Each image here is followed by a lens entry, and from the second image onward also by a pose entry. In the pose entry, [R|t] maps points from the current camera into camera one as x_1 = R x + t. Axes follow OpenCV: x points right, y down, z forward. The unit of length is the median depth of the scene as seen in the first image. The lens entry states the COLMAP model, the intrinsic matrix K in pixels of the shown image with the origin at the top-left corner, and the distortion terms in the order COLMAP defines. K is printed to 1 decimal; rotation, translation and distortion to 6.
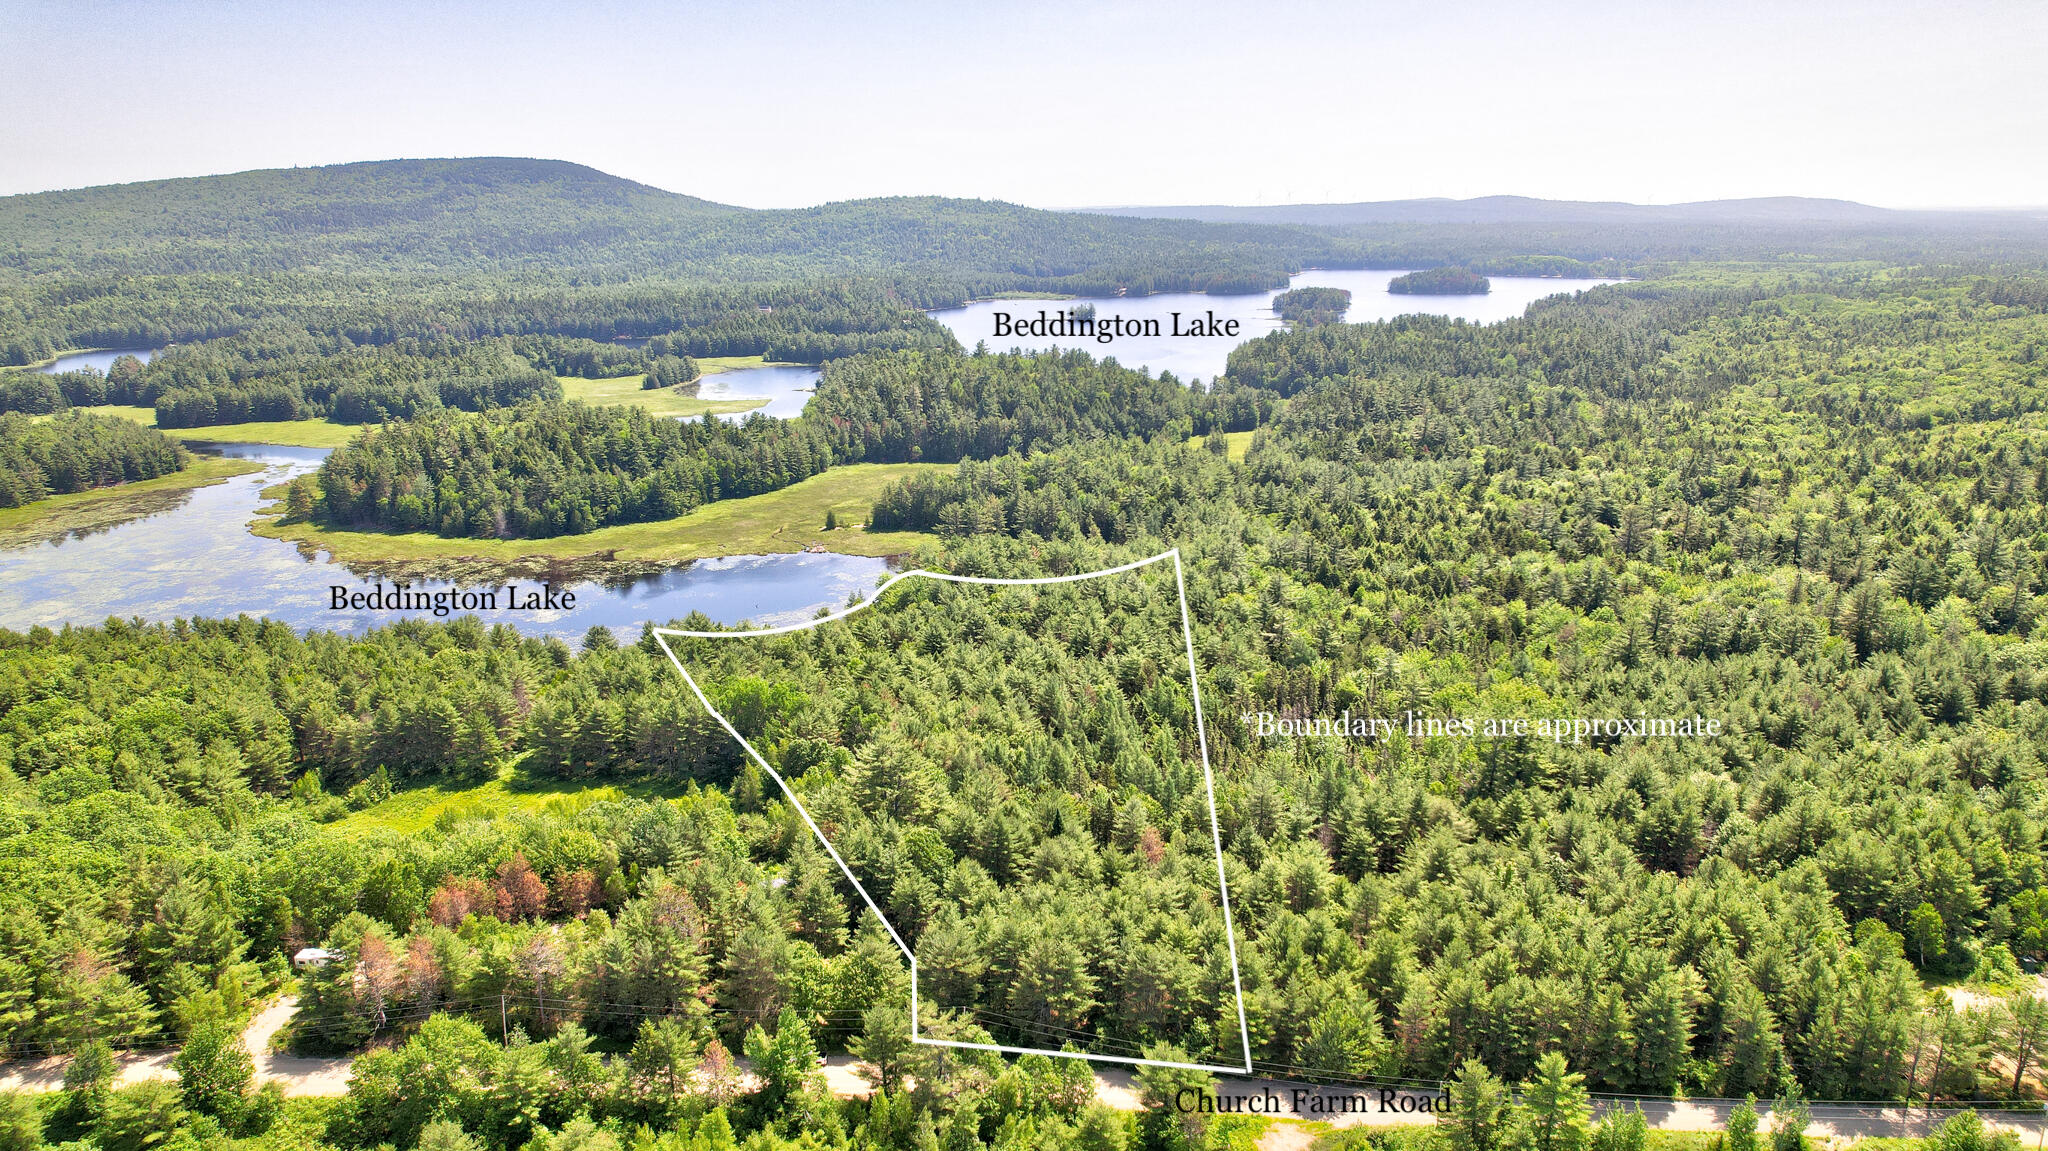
lens RADIAL K [[1315.7, 0, 1027.6], [0, 1315.7, 570.4], [0, 0, 1]] dist [-0.064328, 0.046803]
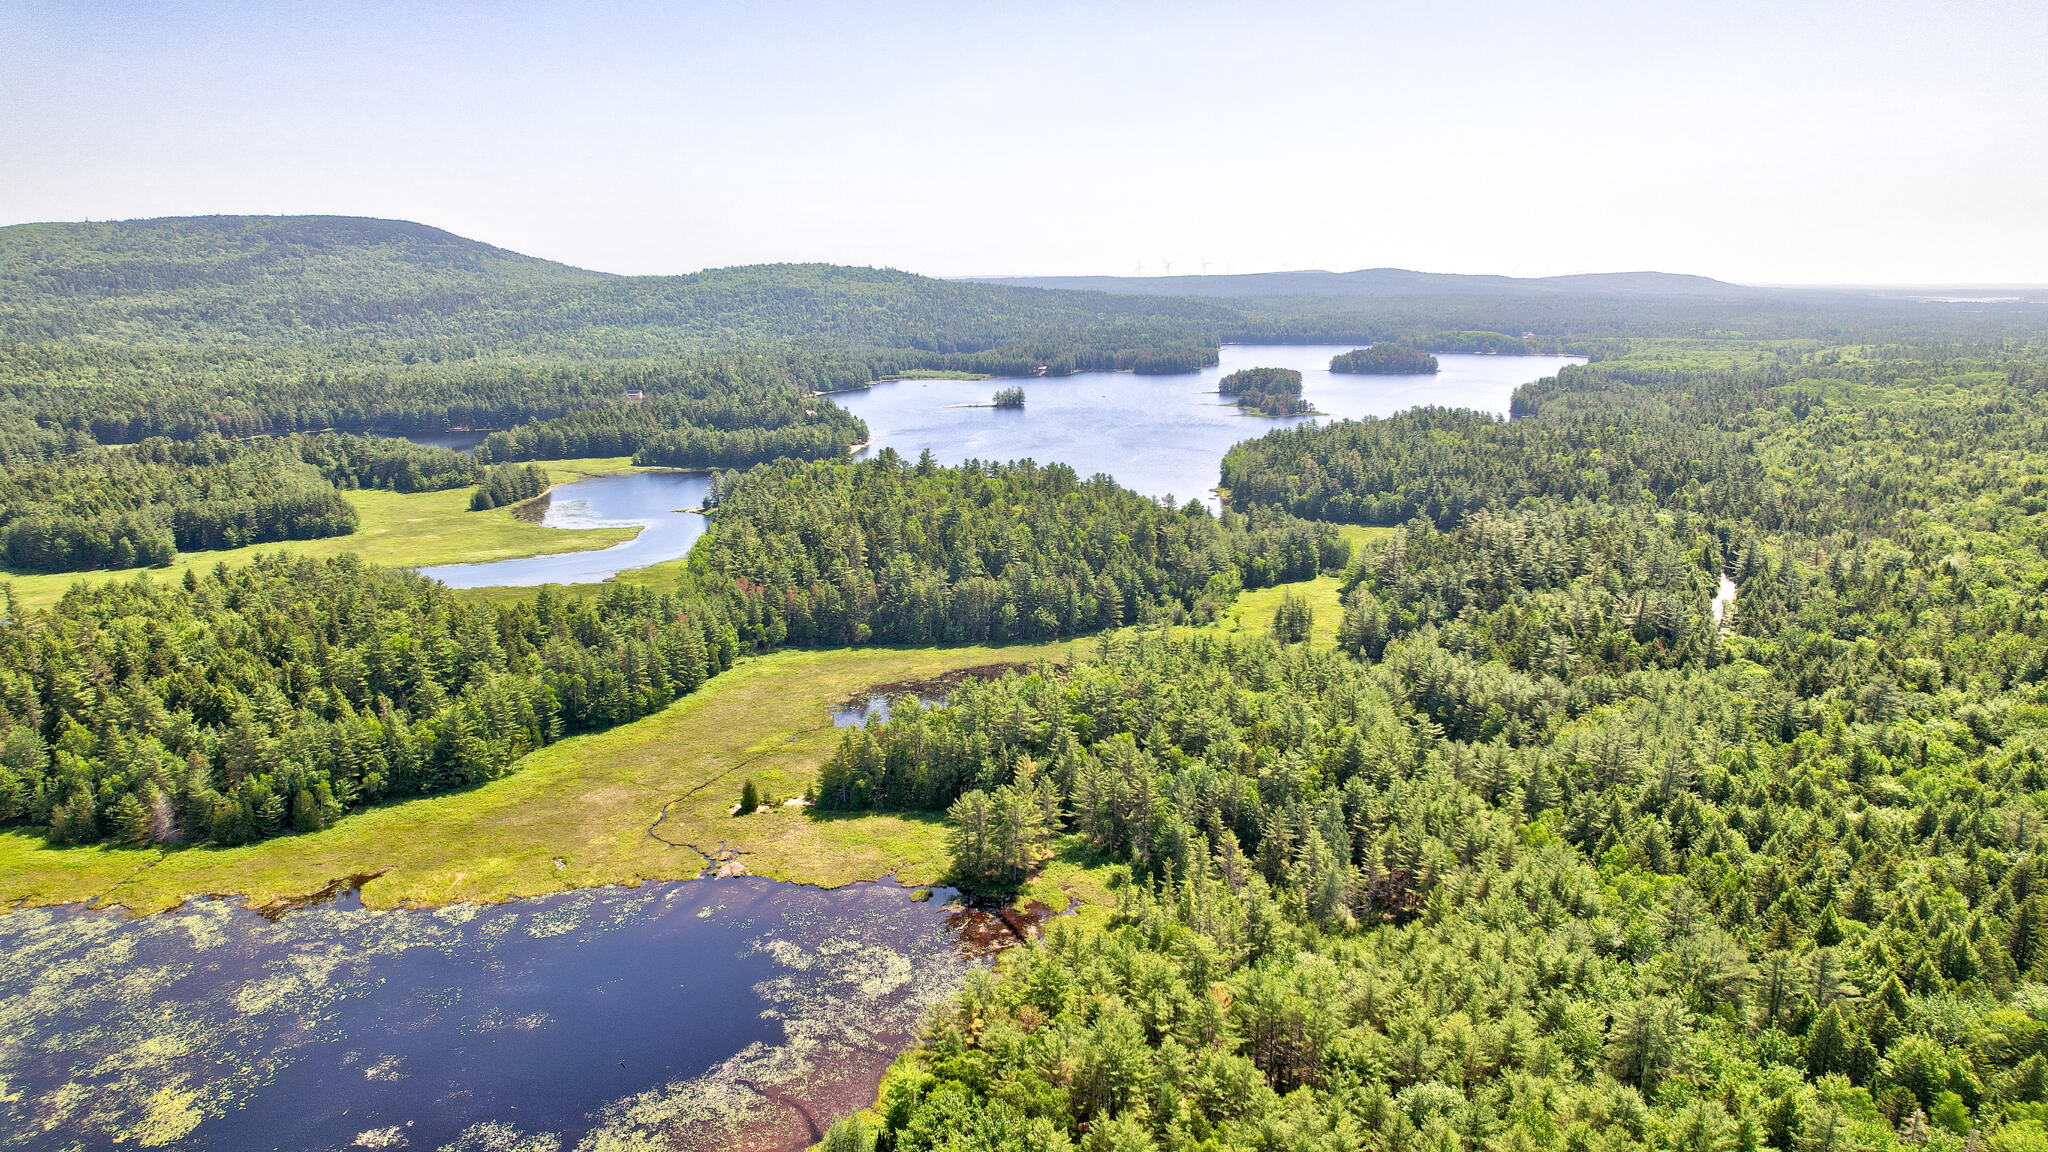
lens RADIAL K [[1302.8, 0, 1035.6], [0, 1302.8, 571.7], [0, 0, 1]] dist [-0.072599, 0.062270]
pose [[0.994697, -0.012415, 0.102096, -0.074238], [0.017192, 0.998792, -0.046035, -0.102710], [-0.101401, 0.047546, 0.993709, 0.371395]]
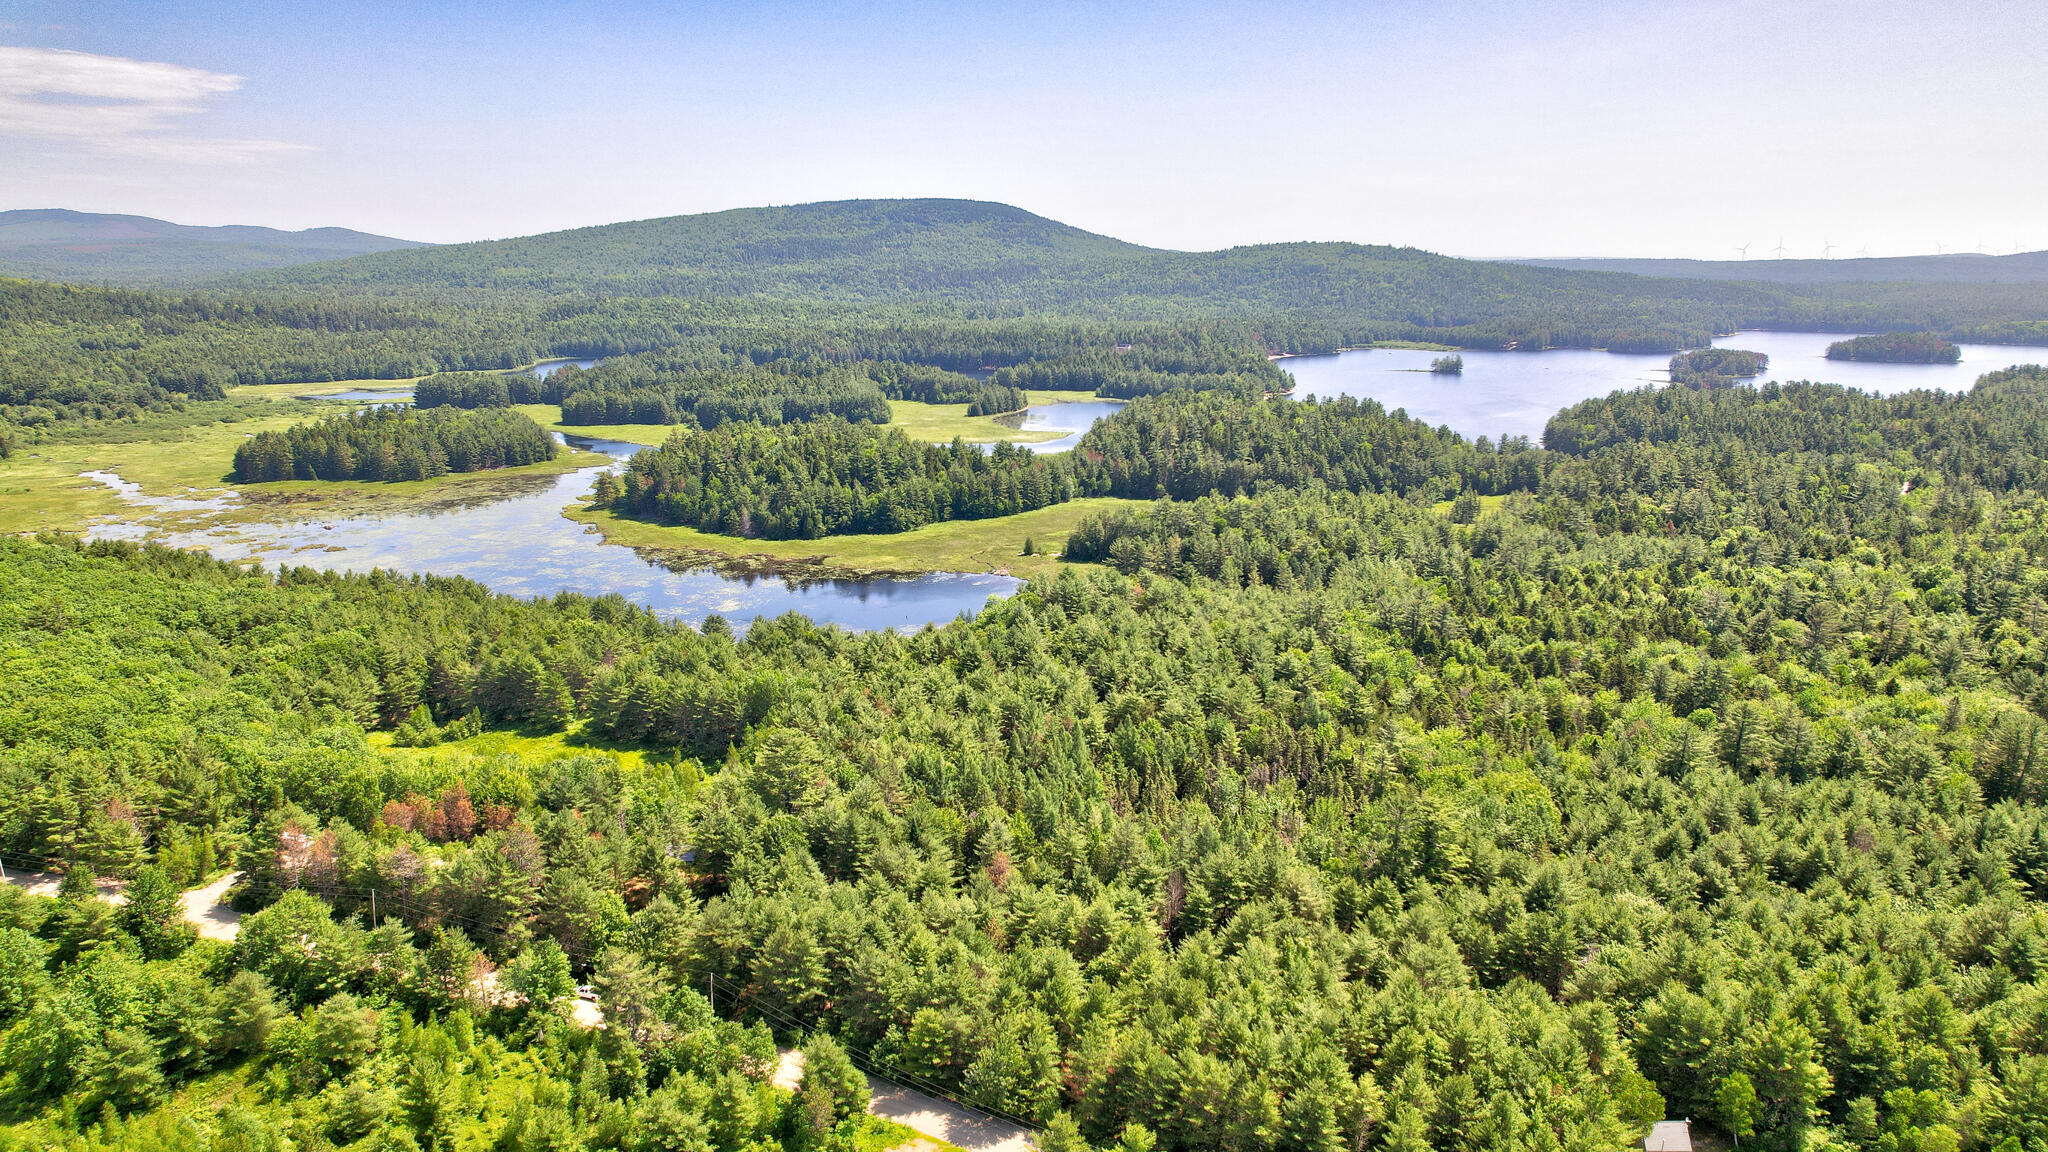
lens RADIAL K [[1315.7, 0, 1027.6], [0, 1315.7, 570.9], [0, 0, 1]] dist [-0.064328, 0.046803]
pose [[0.943772, 0.090657, -0.317925, 0.169330], [-0.100643, 0.994808, -0.015090, -0.003059], [0.314906, 0.046239, 0.947996, 0.012316]]
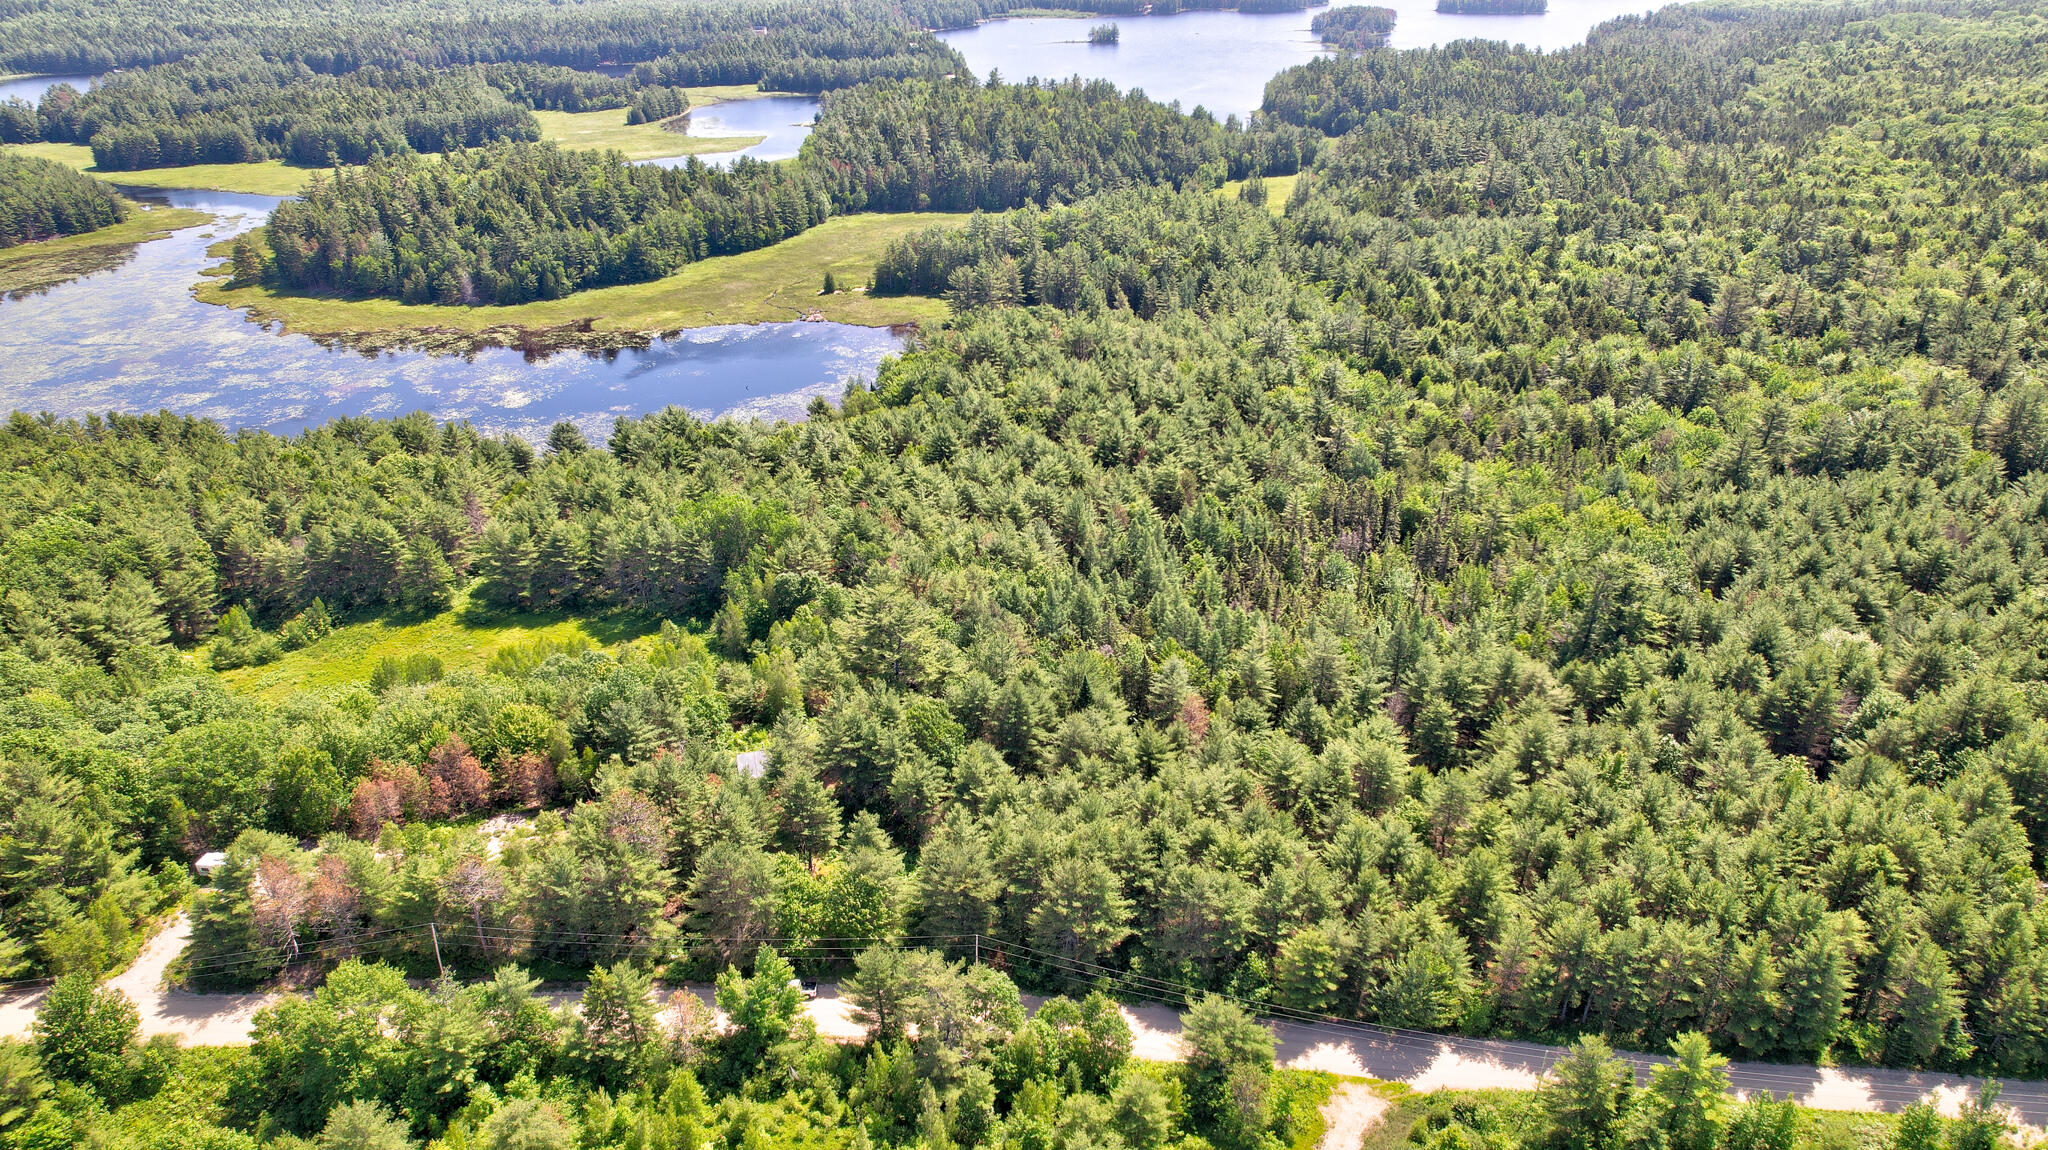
lens RADIAL K [[1318.7, 0, 1029.9], [0, 1318.7, 569.8], [0, 0, 1]] dist [-0.082565, 0.078393]
pose [[0.999952, 0.004152, -0.008890, -0.002421], [-0.002309, 0.980176, 0.198115, -0.021843], [0.009537, -0.198085, 0.980138, 0.070827]]
